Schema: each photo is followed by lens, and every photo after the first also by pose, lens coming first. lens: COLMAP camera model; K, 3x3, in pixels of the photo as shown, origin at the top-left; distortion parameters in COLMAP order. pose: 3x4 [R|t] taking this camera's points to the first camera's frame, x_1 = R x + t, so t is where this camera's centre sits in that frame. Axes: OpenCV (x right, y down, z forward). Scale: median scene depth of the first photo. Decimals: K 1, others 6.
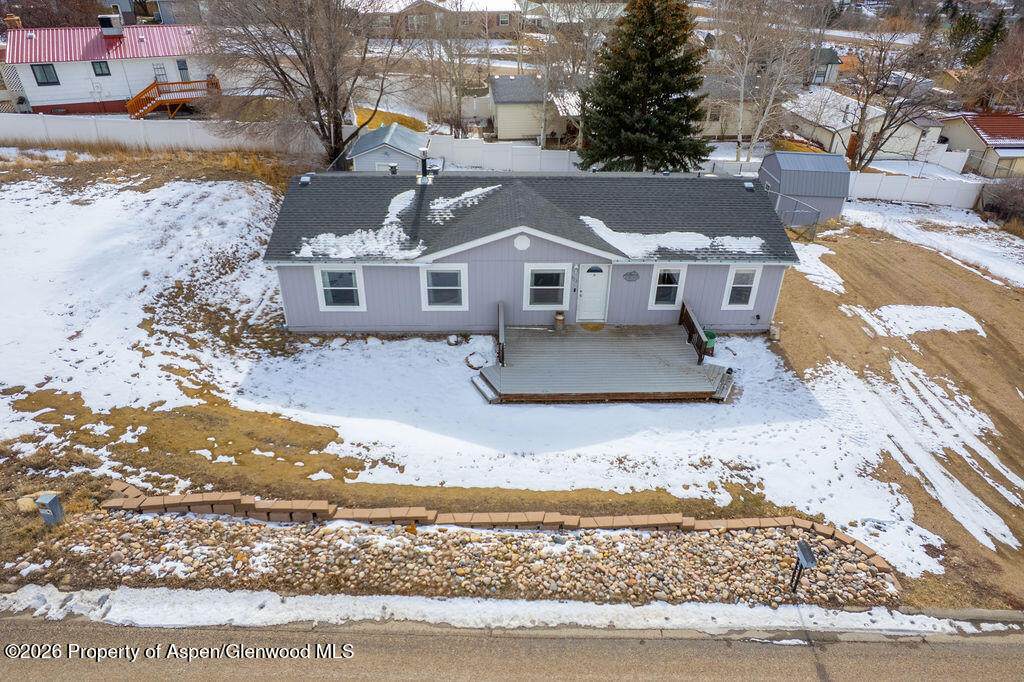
lens RADIAL K [[668.3, 0, 512.0], [0, 668.3, 341.0], [0, 0, 1]] dist [-0.080316, 0.074950]
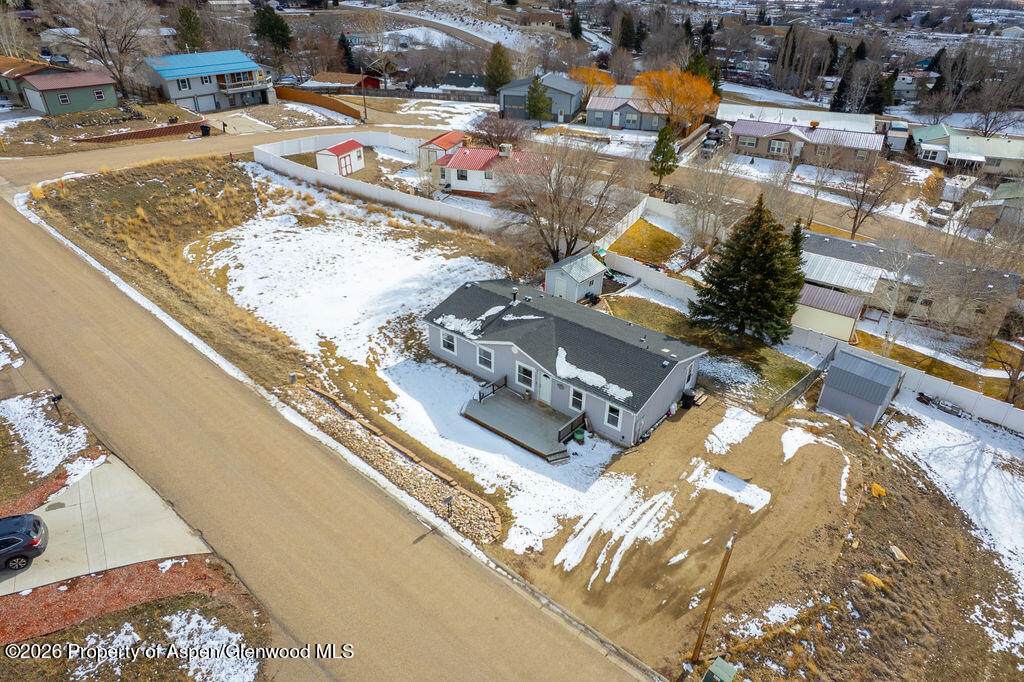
lens RADIAL K [[649.9, 0, 513.9], [0, 649.9, 348.0], [0, 0, 1]] dist [-0.069360, 0.063701]
pose [[0.749711, 0.329235, -0.574054, 1.118651], [-0.350748, 0.933283, 0.077187, -0.300511], [0.561168, 0.143480, 0.815171, -0.577763]]
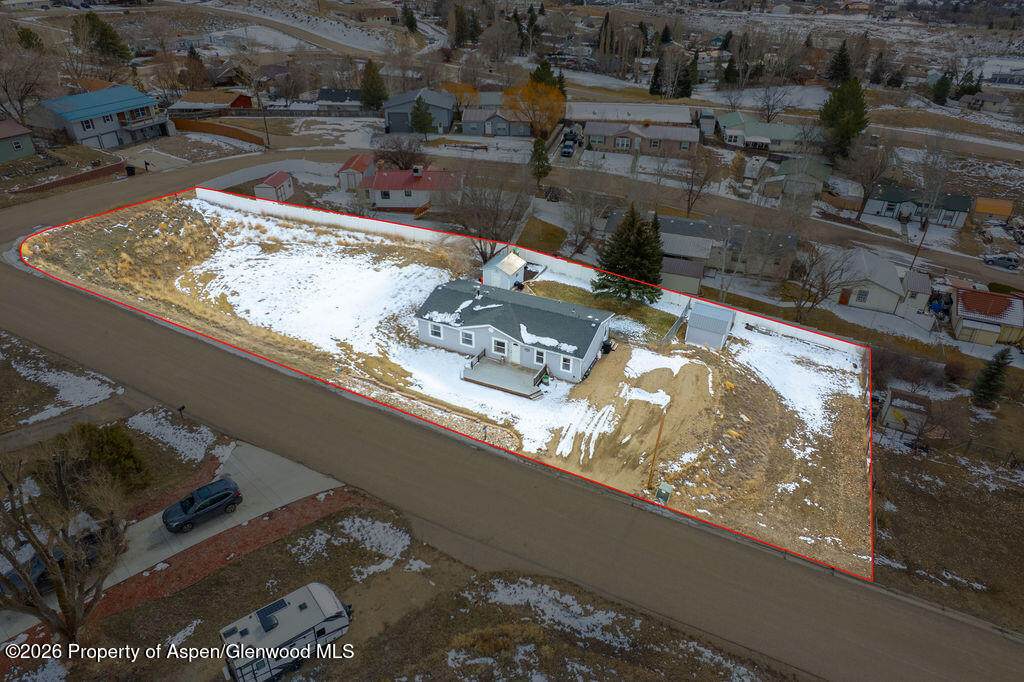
lens RADIAL K [[649.9, 0, 513.9], [0, 649.9, 348.0], [0, 0, 1]] dist [-0.069360, 0.063701]
pose [[0.893167, 0.233122, -0.384587, 1.196275], [-0.234236, 0.971152, 0.044685, -0.218728], [0.383909, 0.050173, 0.922007, -1.538143]]
